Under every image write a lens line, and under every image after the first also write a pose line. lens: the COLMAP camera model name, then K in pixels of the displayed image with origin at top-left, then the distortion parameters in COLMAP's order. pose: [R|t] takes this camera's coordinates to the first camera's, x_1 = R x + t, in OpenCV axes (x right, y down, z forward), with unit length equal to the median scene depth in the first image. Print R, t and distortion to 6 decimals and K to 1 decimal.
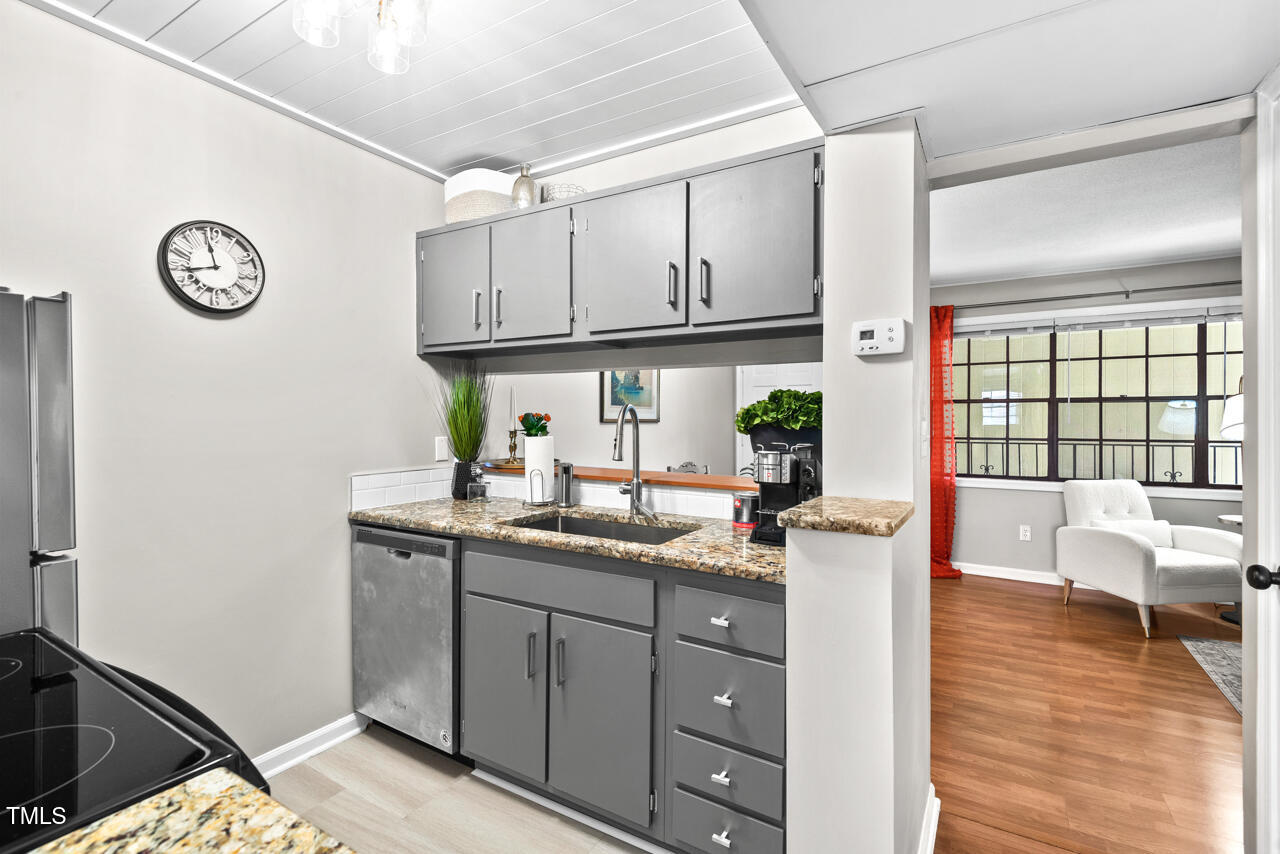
lens RADIAL K [[584.6, 0, 640.3], [0, 584.6, 425.0], [0, 0, 1]] dist [0.016696, -0.001006]
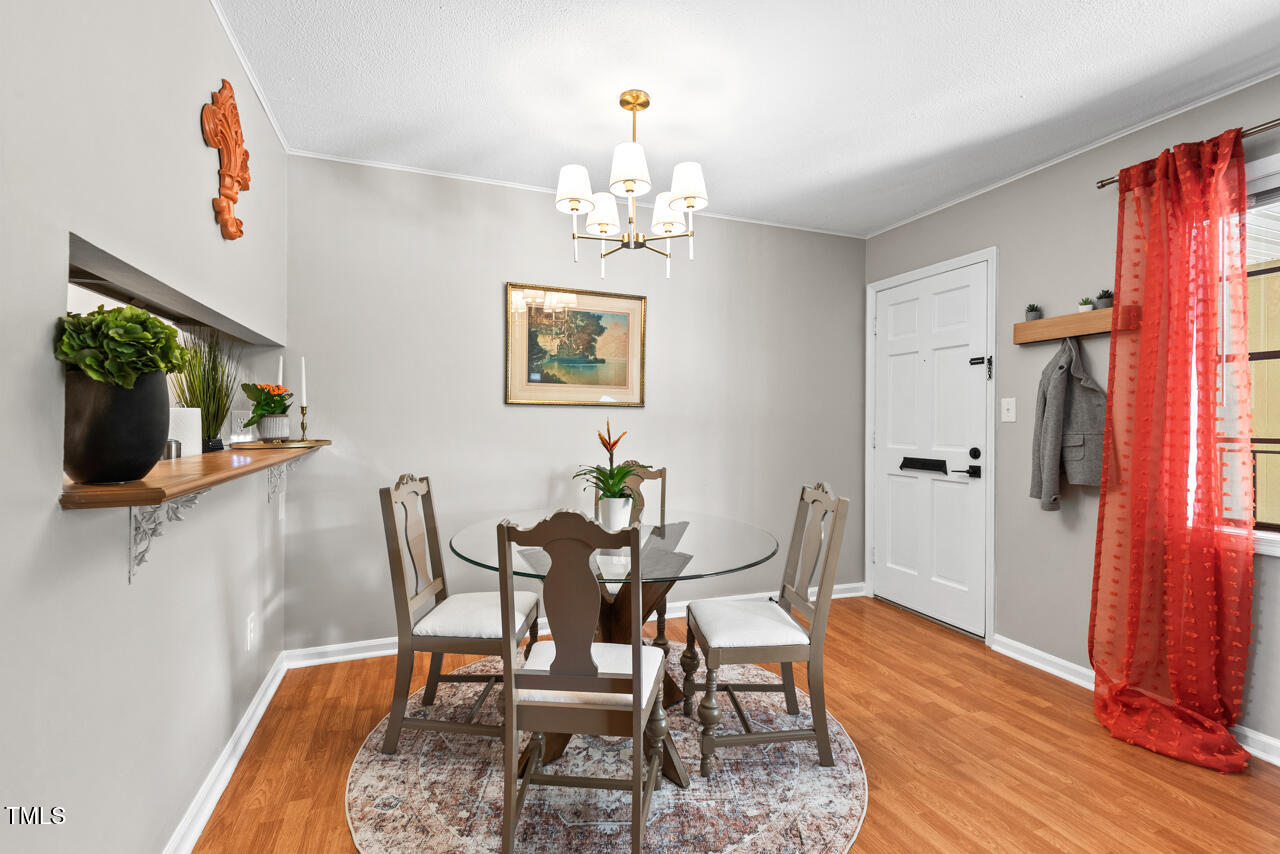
lens RADIAL K [[584.6, 0, 635.5], [0, 584.6, 423.2], [0, 0, 1]] dist [0.016696, -0.001006]
pose [[0.788355, 0.008528, -0.615161, 0.537938], [-0.011717, 0.999931, -0.001154, 0.019536], [0.615109, 0.008118, 0.788400, 0.461551]]
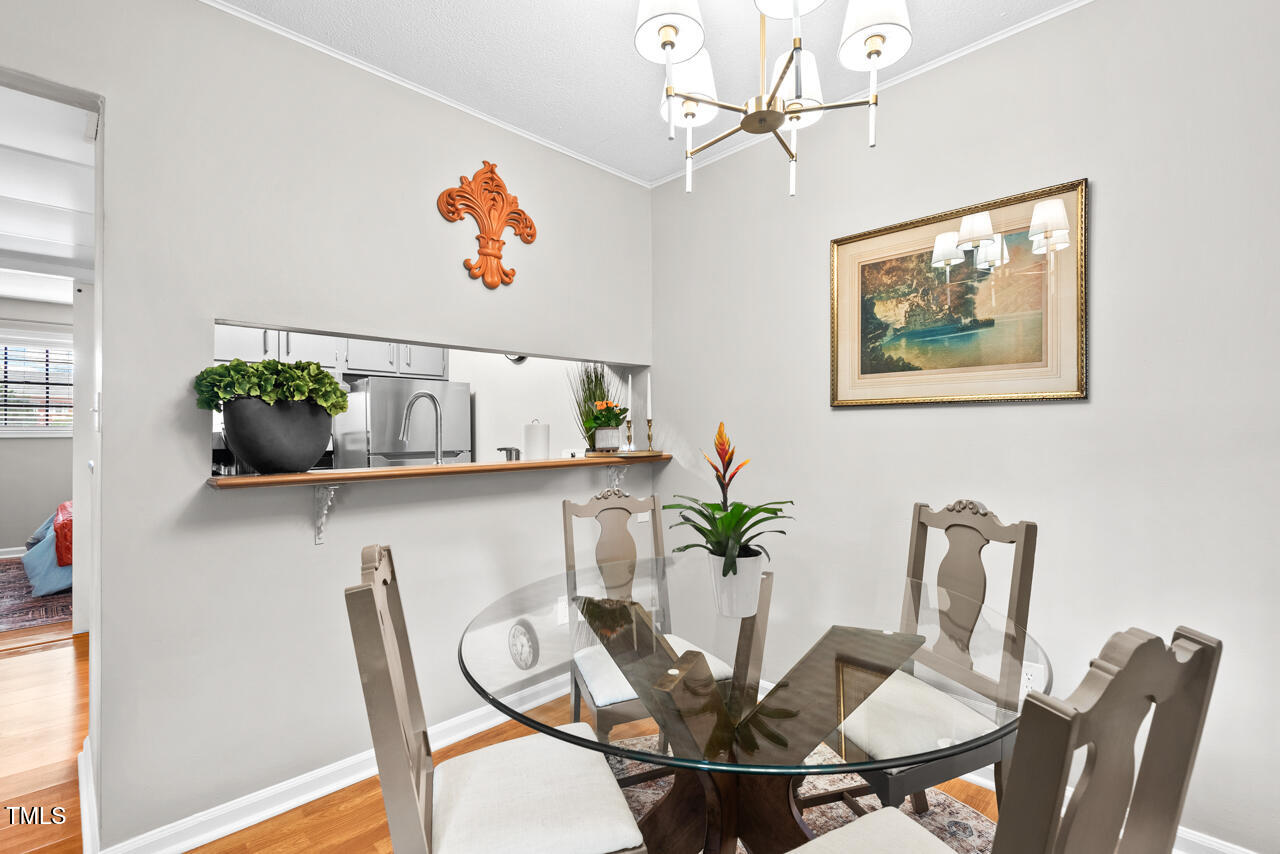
lens RADIAL K [[584.6, 0, 638.6], [0, 584.6, 434.7], [0, 0, 1]] dist [0.016696, -0.001006]
pose [[-0.239695, 0.008998, -0.970807, 0.522748], [0.002829, 0.999959, 0.008570, 0.016690], [0.970844, -0.000693, -0.239711, 0.912579]]
